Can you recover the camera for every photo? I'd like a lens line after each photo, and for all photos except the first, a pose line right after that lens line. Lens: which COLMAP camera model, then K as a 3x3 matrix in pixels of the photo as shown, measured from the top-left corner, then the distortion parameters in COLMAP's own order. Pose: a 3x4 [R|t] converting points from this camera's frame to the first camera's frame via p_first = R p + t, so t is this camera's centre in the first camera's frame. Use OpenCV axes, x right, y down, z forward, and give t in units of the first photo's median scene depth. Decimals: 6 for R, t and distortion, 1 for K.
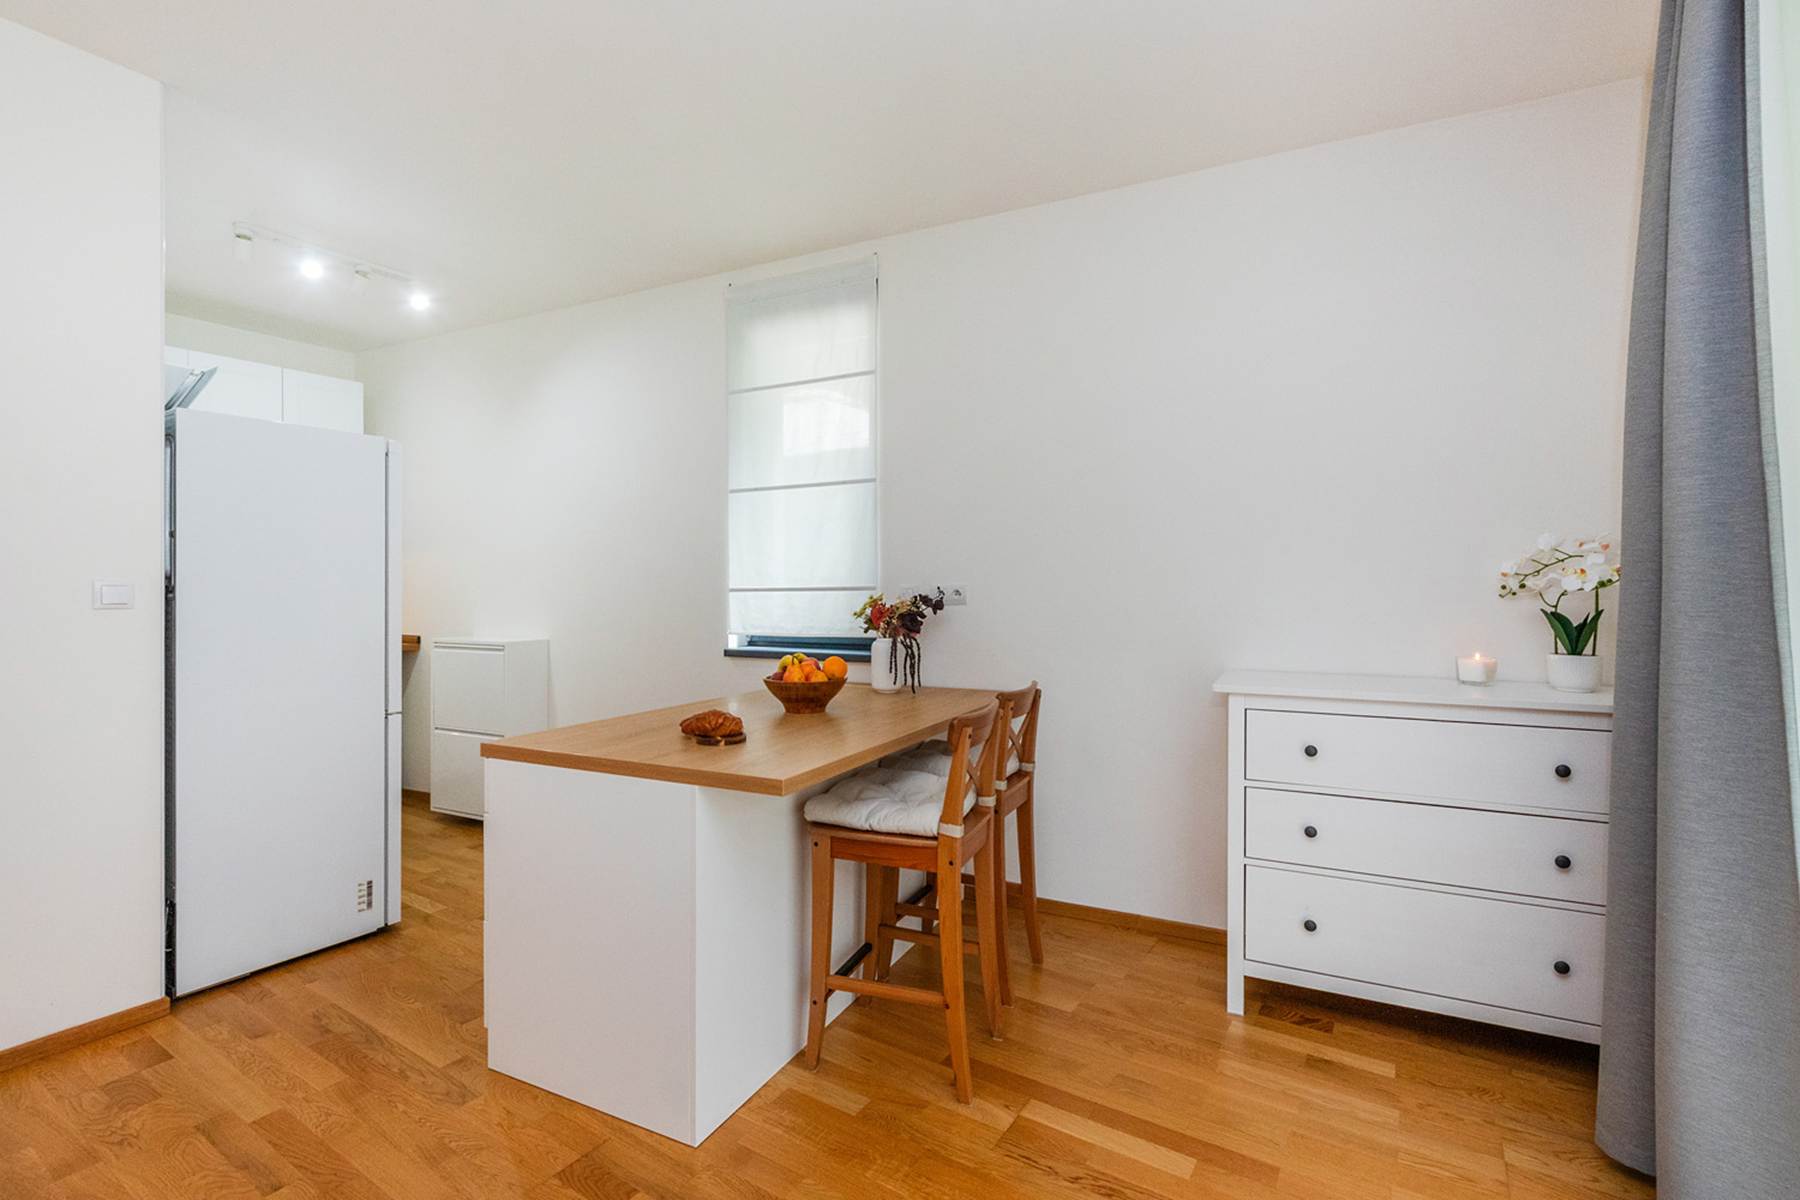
lens RADIAL K [[800.4, 0, 906.8], [0, 800.4, 592.8], [0, 0, 1]] dist [-0.002724, -0.000281]
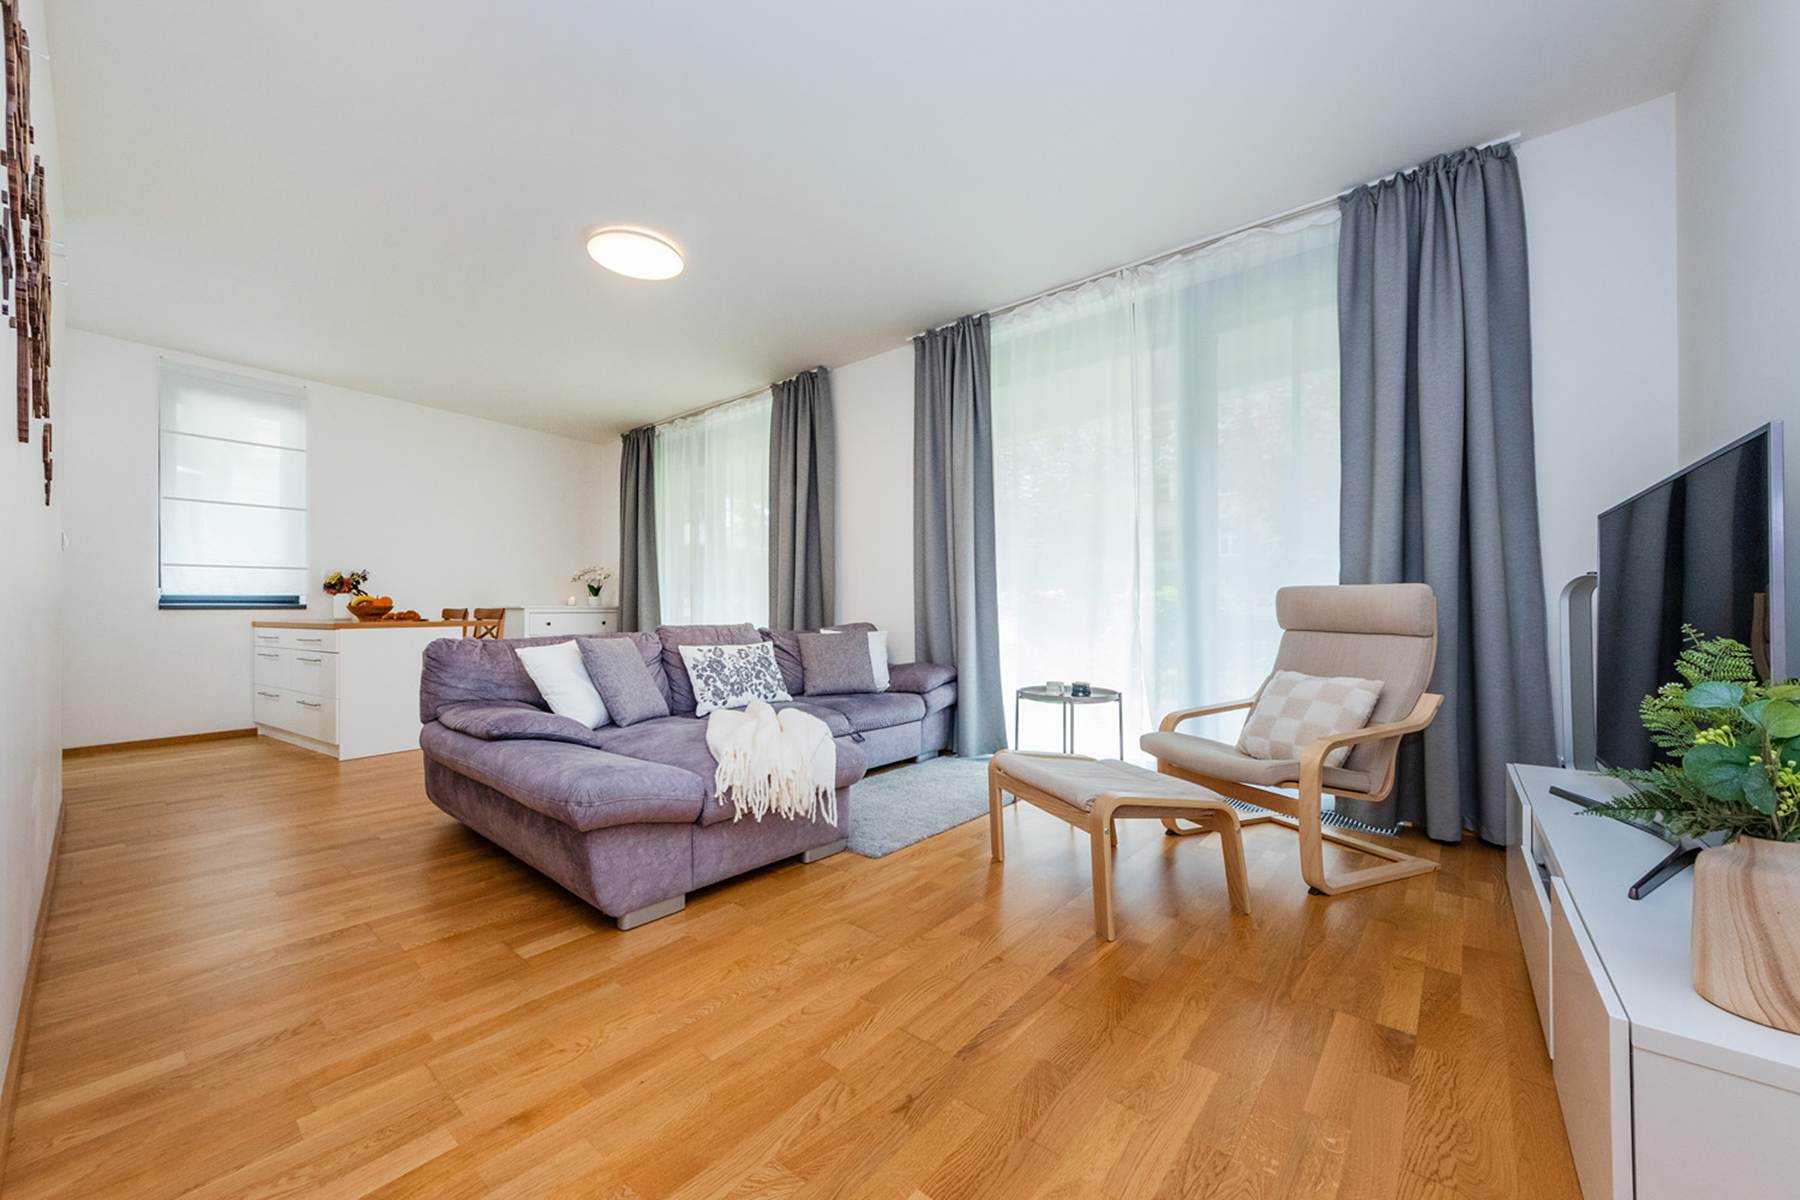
lens RADIAL K [[672.6, 0, 889.2], [0, 672.6, 607.5], [0, 0, 1]] dist [-0.003473, -0.000293]
pose [[0.170319, -0.000386, 0.985389, -1.839219], [0.002732, 0.999996, -0.000081, 0.121371], [-0.985385, 0.002706, 0.170320, -0.807171]]
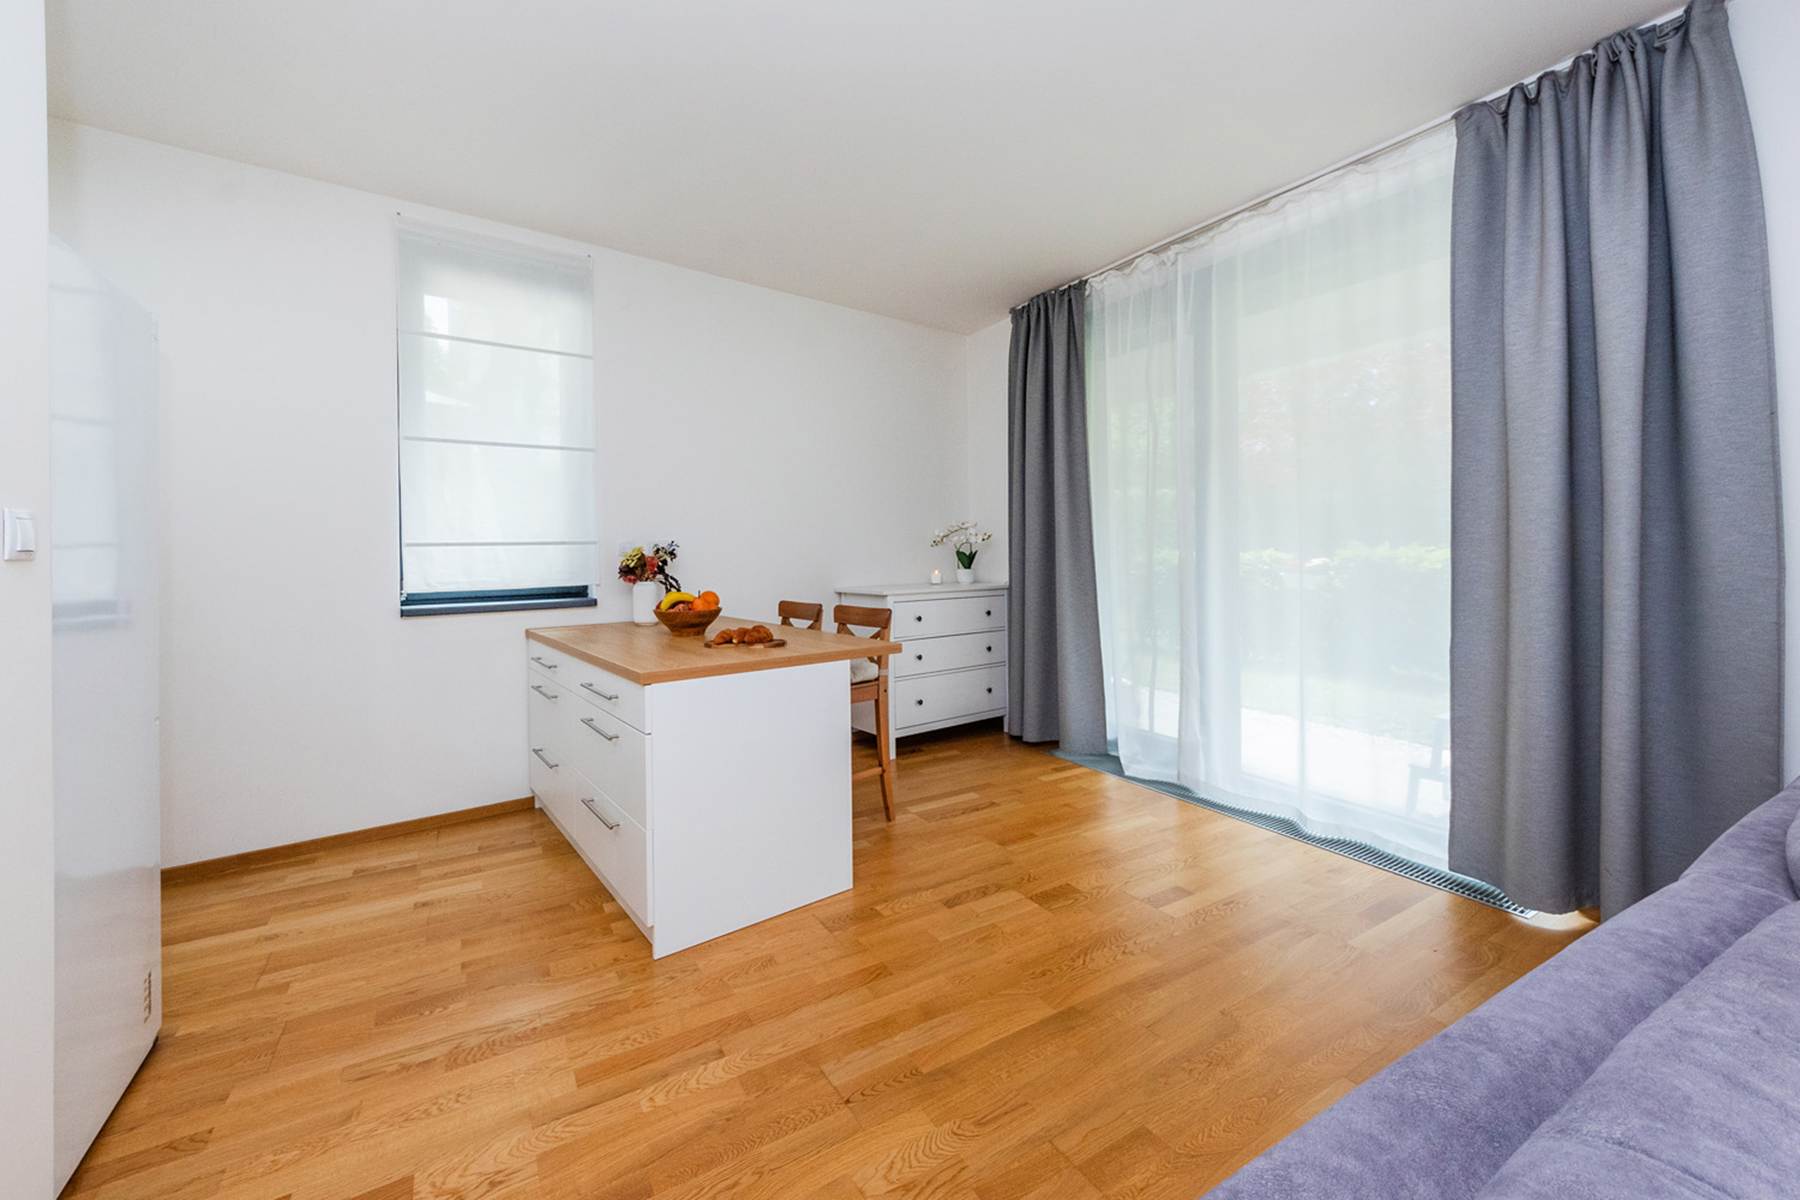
lens RADIAL K [[699.7, 0, 899.6], [0, 699.7, 554.1], [0, 0, 1]] dist [0.001295, -0.000109]
pose [[0.467193, -0.012735, 0.884064, -1.021677], [0.013015, 0.999887, 0.007525, 0.013947], [-0.884060, 0.007991, 0.467306, 0.174016]]
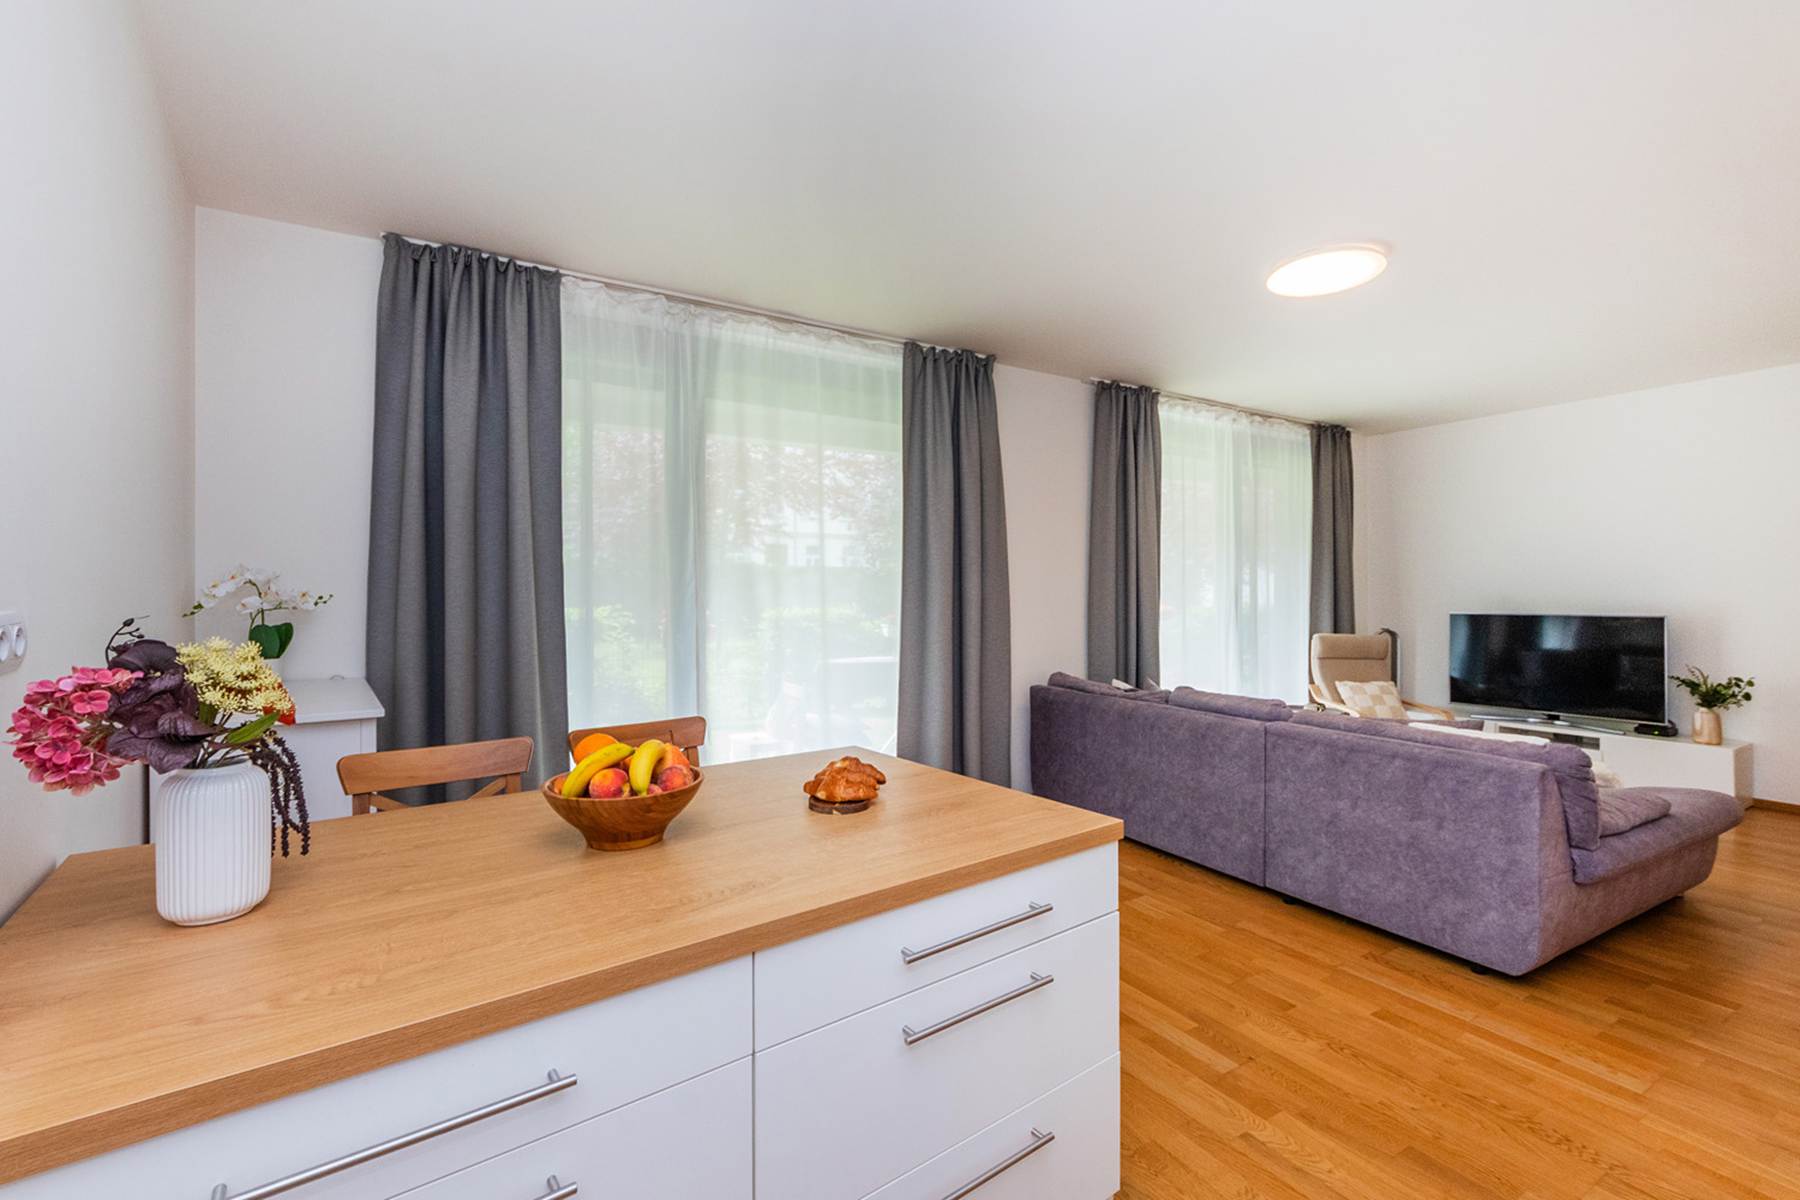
lens RADIAL K [[775.5, 0, 883.6], [0, 775.5, 584.6], [0, 0, 1]] dist [-0.002360, -0.000217]
pose [[-0.872093, 0.000606, 0.489340, -0.581082], [-0.005737, 0.999918, -0.011463, -0.026431], [-0.489307, -0.012804, -0.872018, 1.460056]]
